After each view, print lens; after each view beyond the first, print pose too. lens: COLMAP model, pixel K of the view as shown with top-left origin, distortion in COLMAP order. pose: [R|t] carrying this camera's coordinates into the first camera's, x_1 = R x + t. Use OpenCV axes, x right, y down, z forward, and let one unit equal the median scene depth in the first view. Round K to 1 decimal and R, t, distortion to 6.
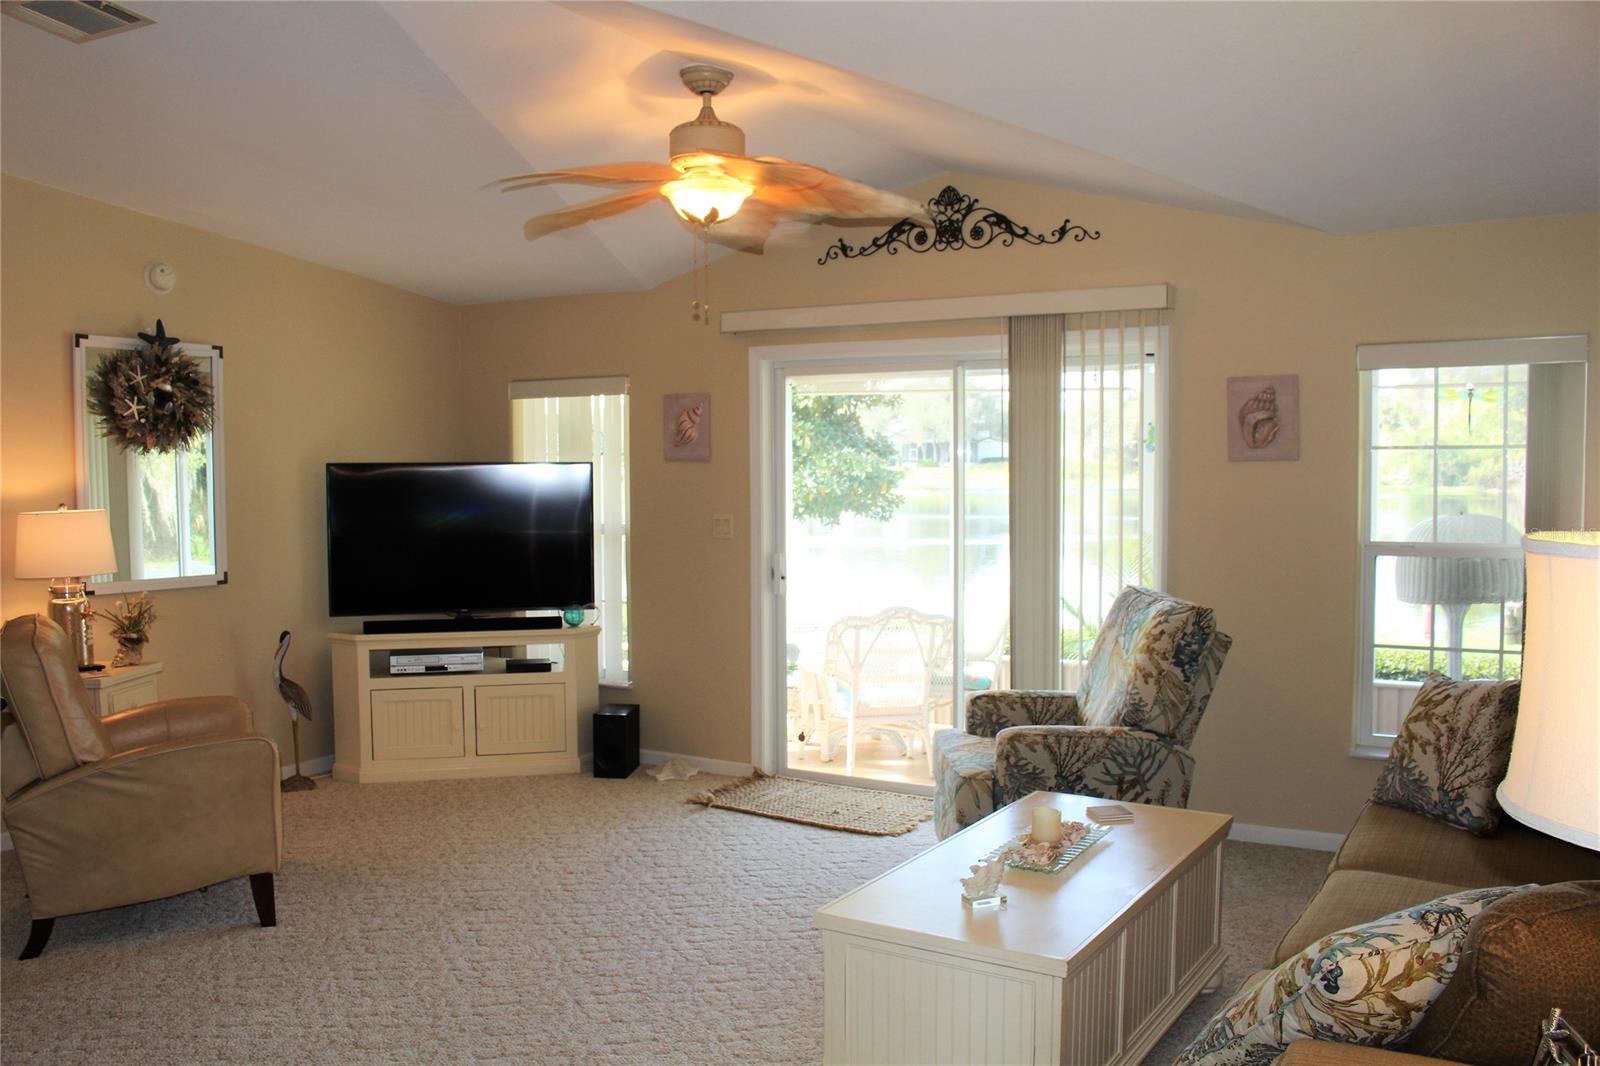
lens RADIAL K [[1391.8, 0, 800.0], [0, 1391.8, 533.0], [0, 0, 1]] dist [-0.112572, 0.002521]
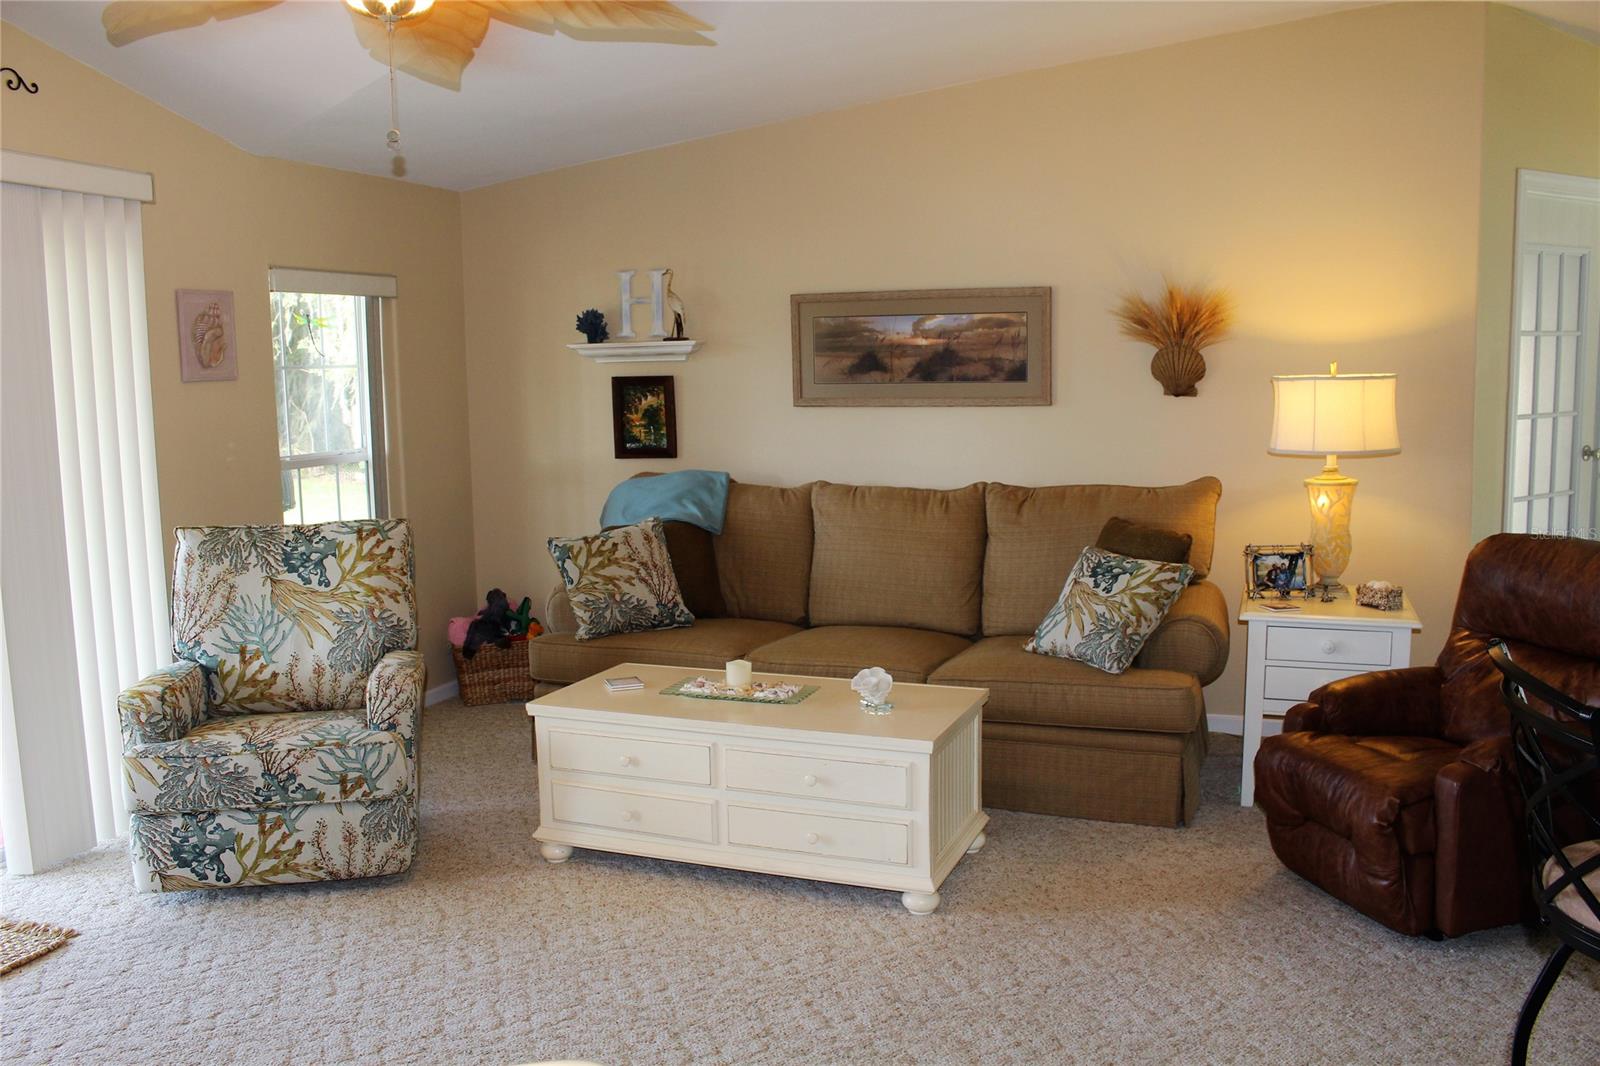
lens RADIAL K [[1307.2, 0, 800.0], [0, 1307.2, 533.0], [0, 0, 1]] dist [-0.008486, -0.005060]
pose [[-0.161322, -0.111882, 0.980539, -0.631520], [0.080599, 0.988741, 0.126078, -0.030988], [-0.983605, 0.099370, -0.150488, 0.766947]]
